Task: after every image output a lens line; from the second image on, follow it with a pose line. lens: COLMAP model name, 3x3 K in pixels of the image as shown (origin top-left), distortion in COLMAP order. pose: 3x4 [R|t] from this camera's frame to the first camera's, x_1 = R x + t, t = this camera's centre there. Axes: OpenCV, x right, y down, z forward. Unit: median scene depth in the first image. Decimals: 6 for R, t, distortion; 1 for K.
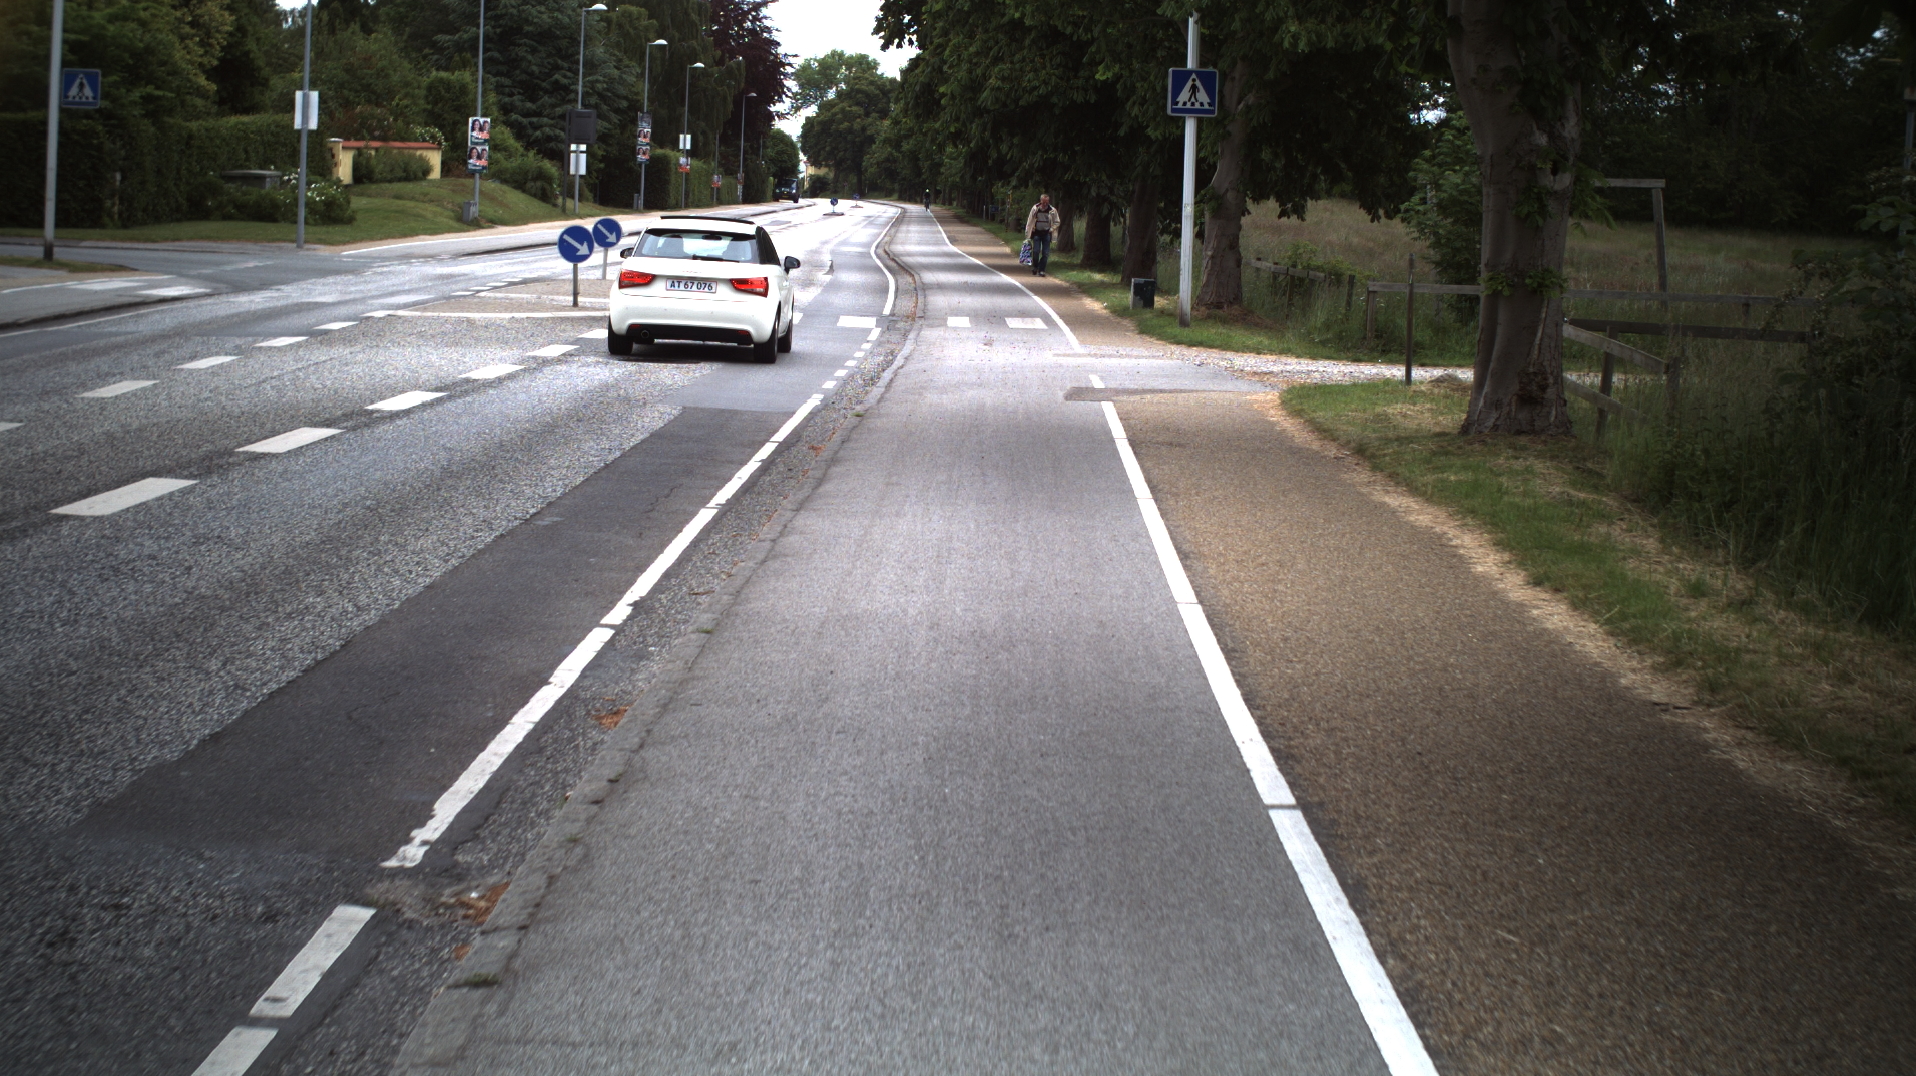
lens RADIAL K [[3468.3, 0, 958.0], [0, 3468.3, 538.0], [0, 0, 1]] dist [-0.287056, 0.311844]
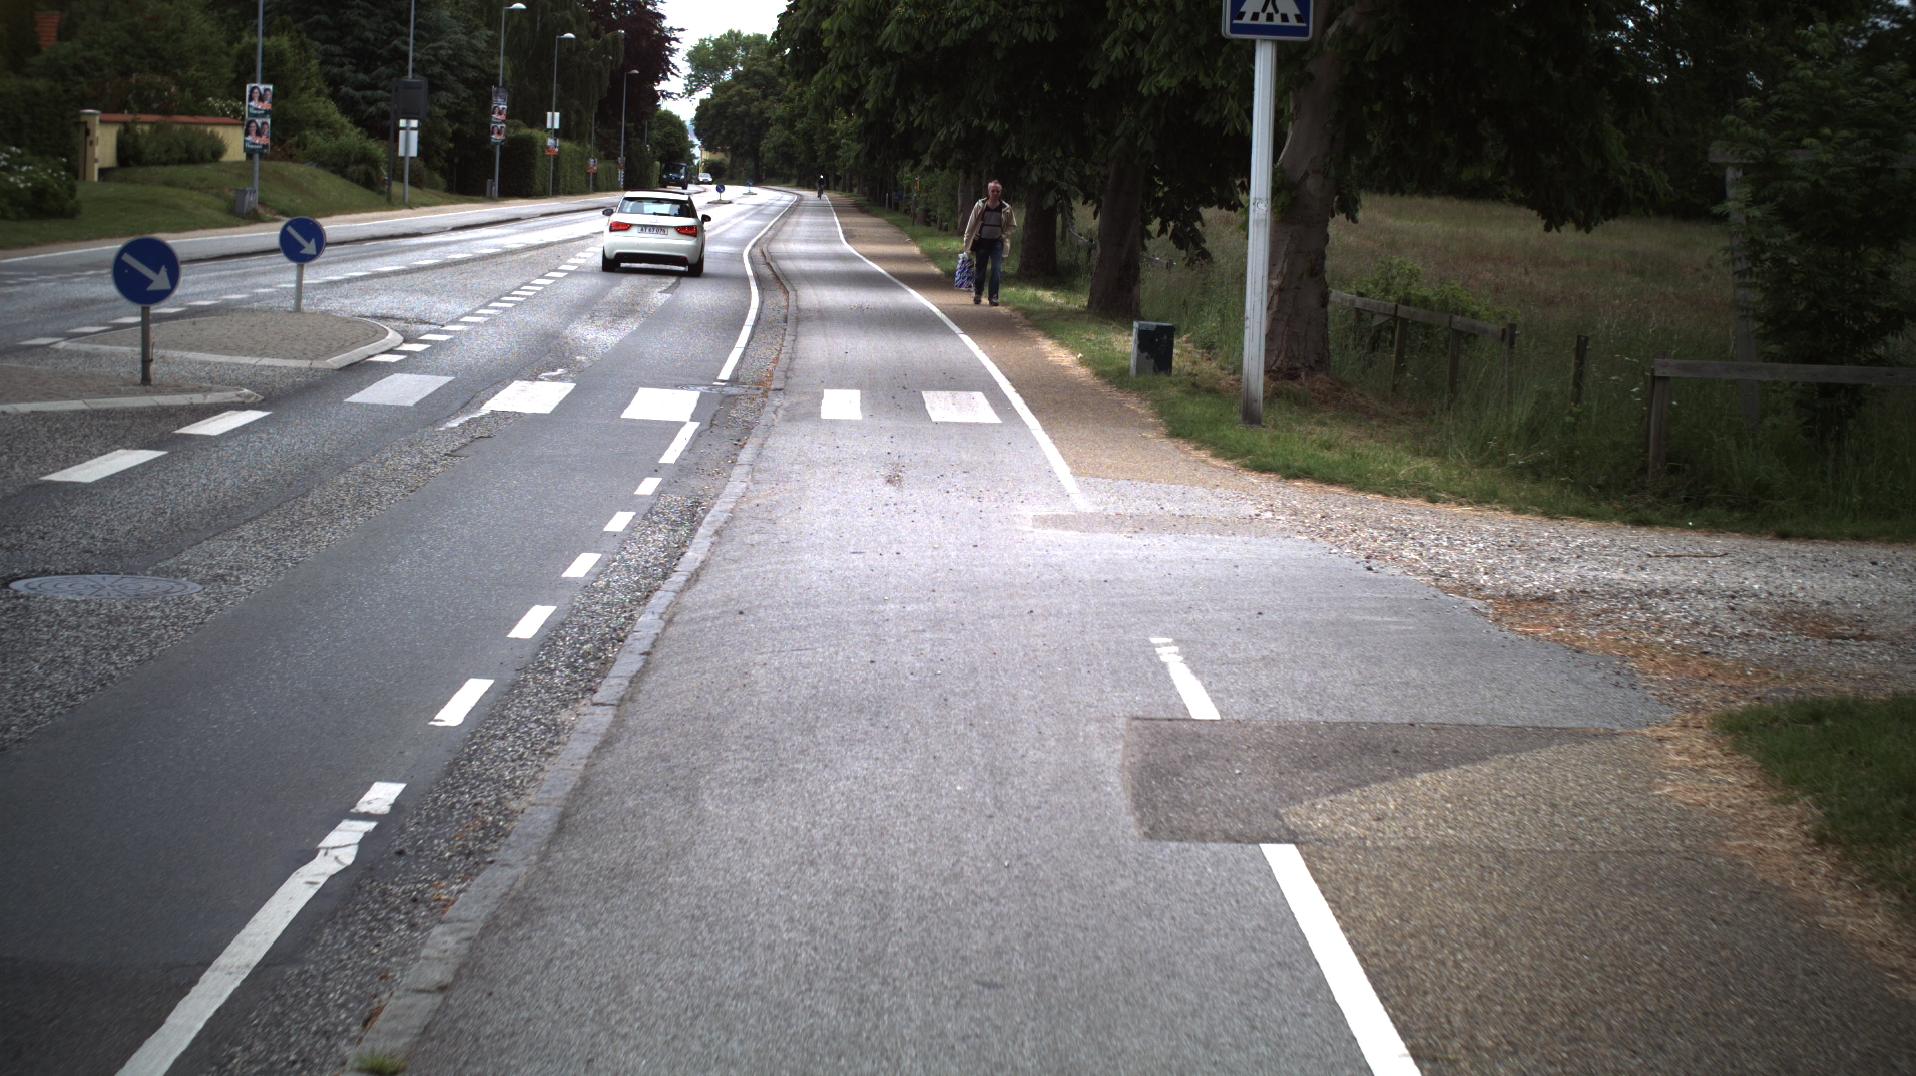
lens RADIAL K [[3468.3, 0, 958.0], [0, 3468.3, 538.0], [0, 0, 1]] dist [-0.287056, 0.311844]
pose [[0.999599, 0.000981, 0.028286, 0.002093], [-0.001091, 0.999992, 0.003897, -0.027801], [-0.028282, -0.003926, 0.999592, 0.280436]]
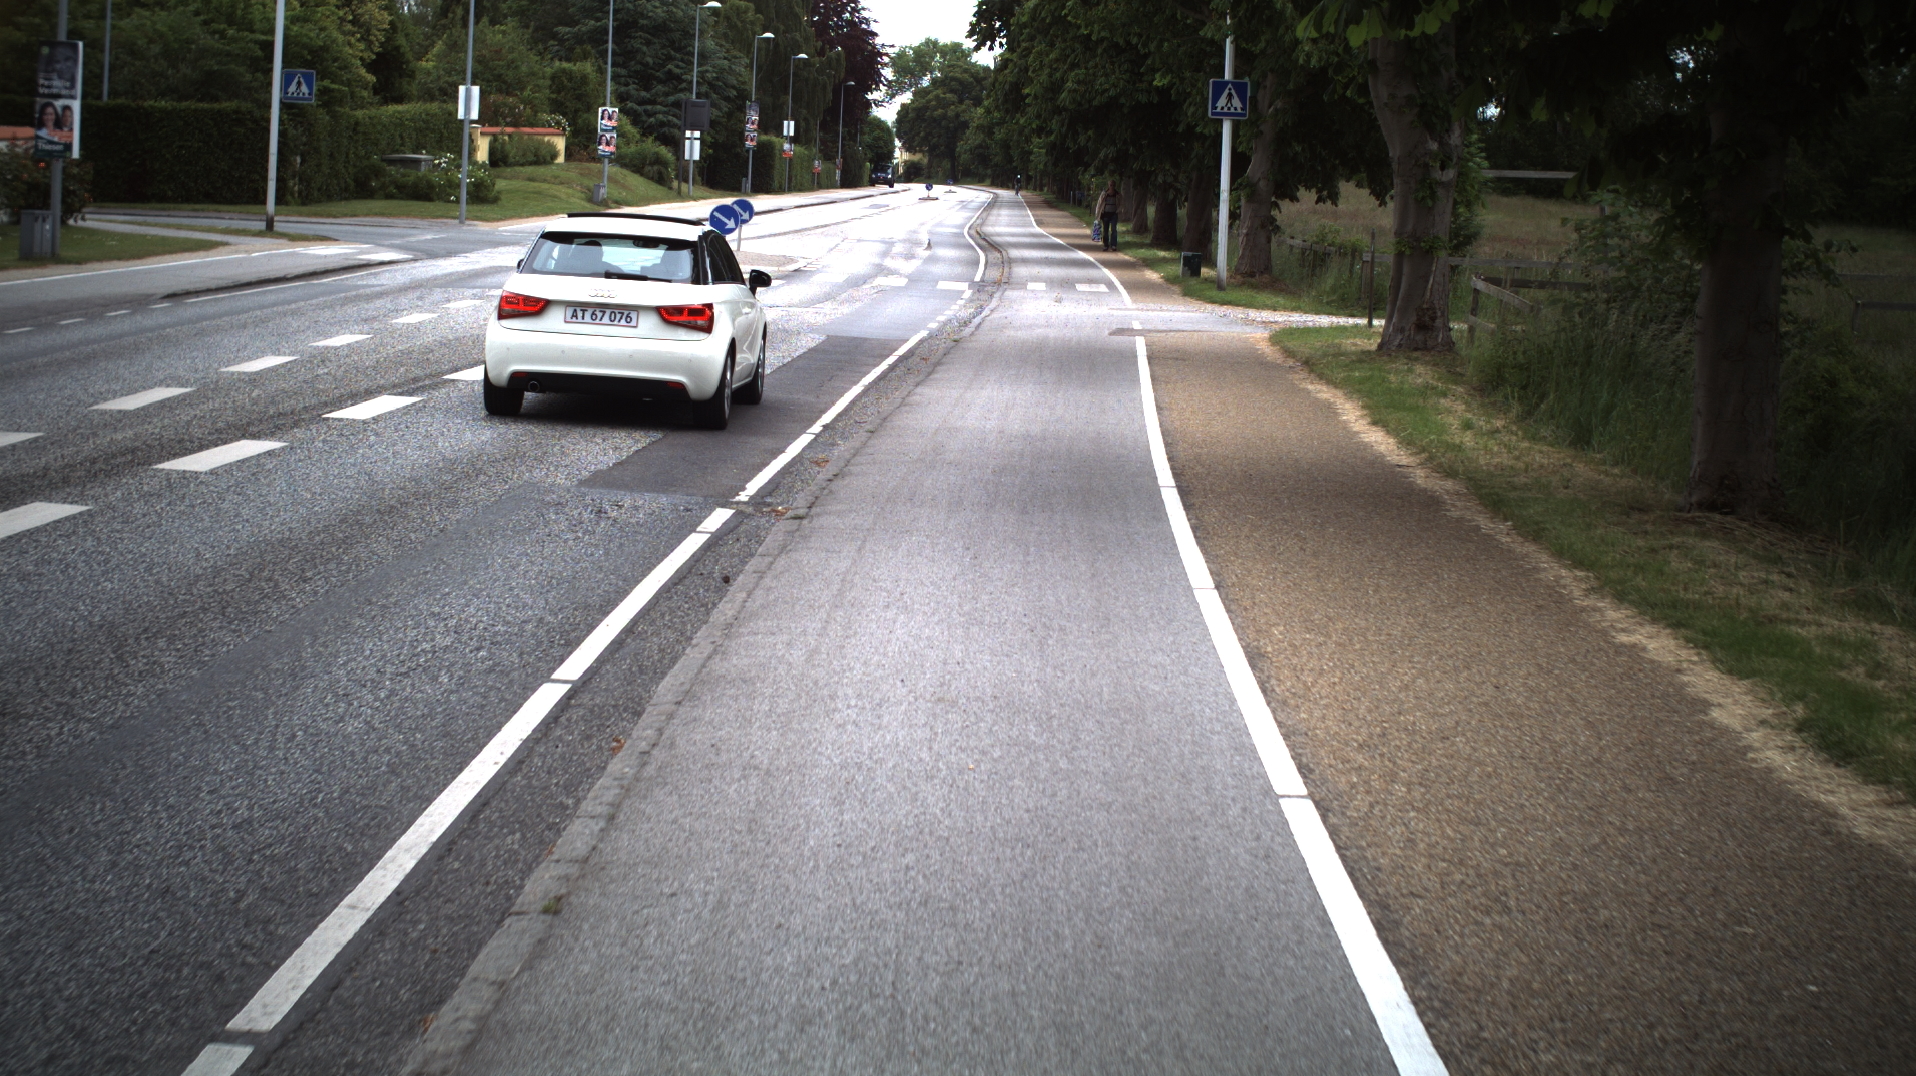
lens RADIAL K [[3468.3, 0, 958.0], [0, 3468.3, 538.0], [0, 0, 1]] dist [-0.287056, 0.311844]
pose [[0.999625, 0.008485, -0.026020, 0.003262], [-0.008377, 0.999956, 0.004242, 0.013714], [0.026054, -0.004023, 0.999652, -0.139986]]
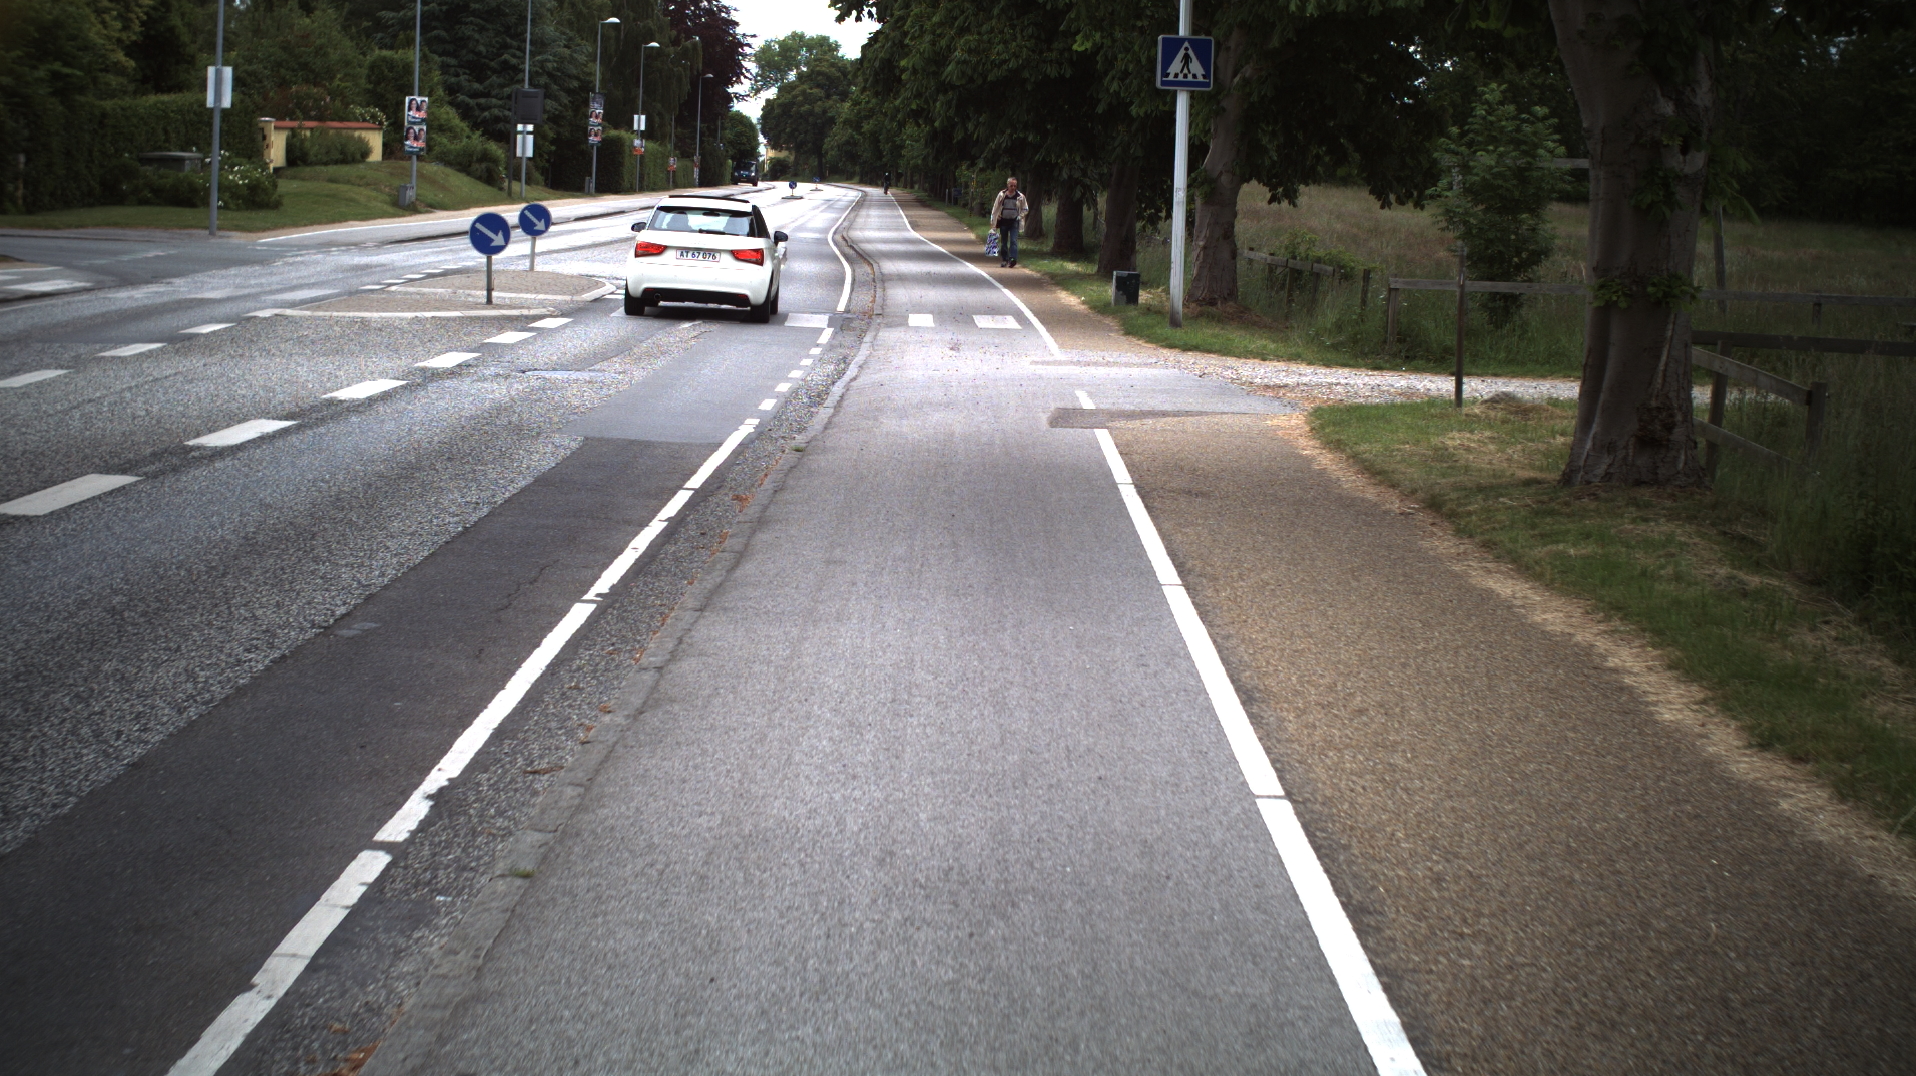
lens RADIAL K [[3468.3, 0, 958.0], [0, 3468.3, 538.0], [0, 0, 1]] dist [-0.287056, 0.311844]
pose [[0.999939, -0.000139, 0.011073, -0.000123], [0.000085, 0.999988, 0.004860, -0.006967], [-0.011074, -0.004859, 0.999927, 0.070080]]
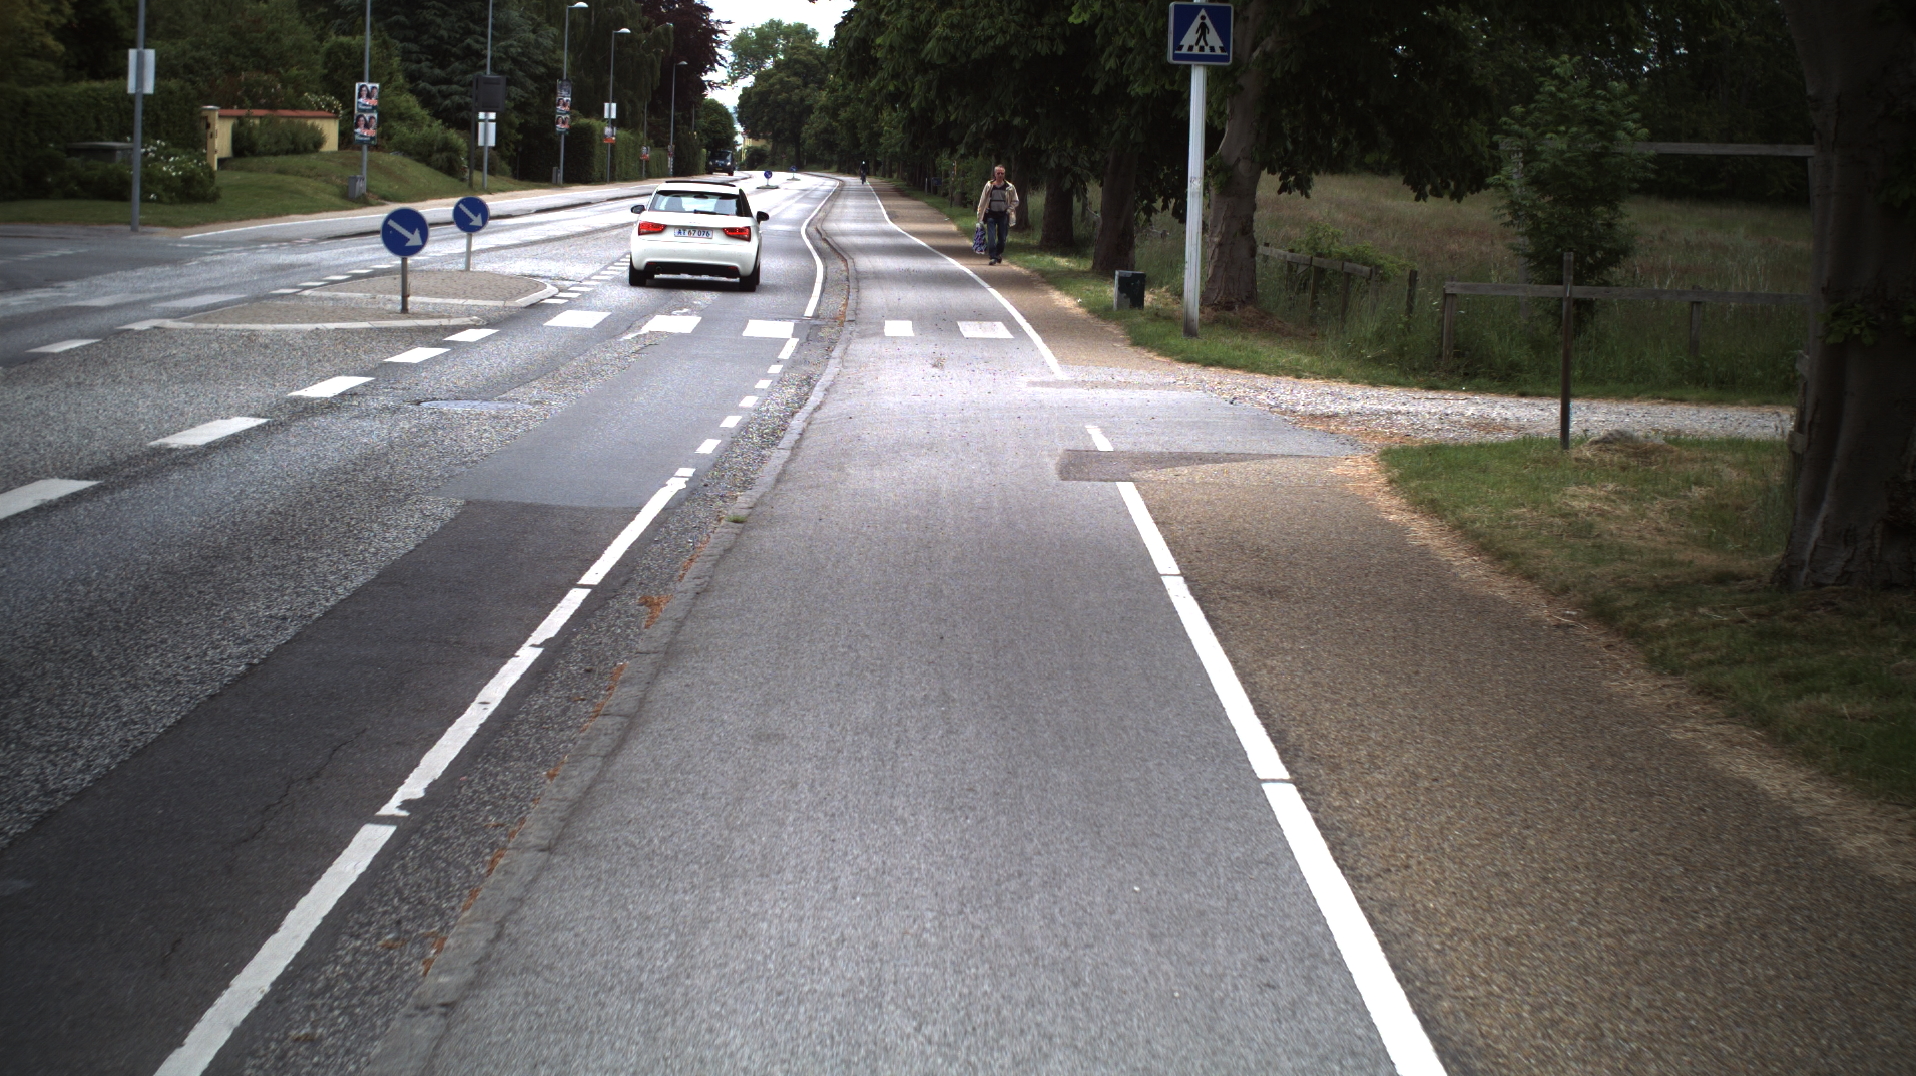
lens RADIAL K [[3468.3, 0, 958.0], [0, 3468.3, 538.0], [0, 0, 1]] dist [-0.287056, 0.311844]
pose [[0.999852, -0.003672, 0.016788, 0.000148], [0.003536, 0.999961, 0.008126, -0.013861], [-0.016817, -0.008066, 0.999826, 0.140265]]
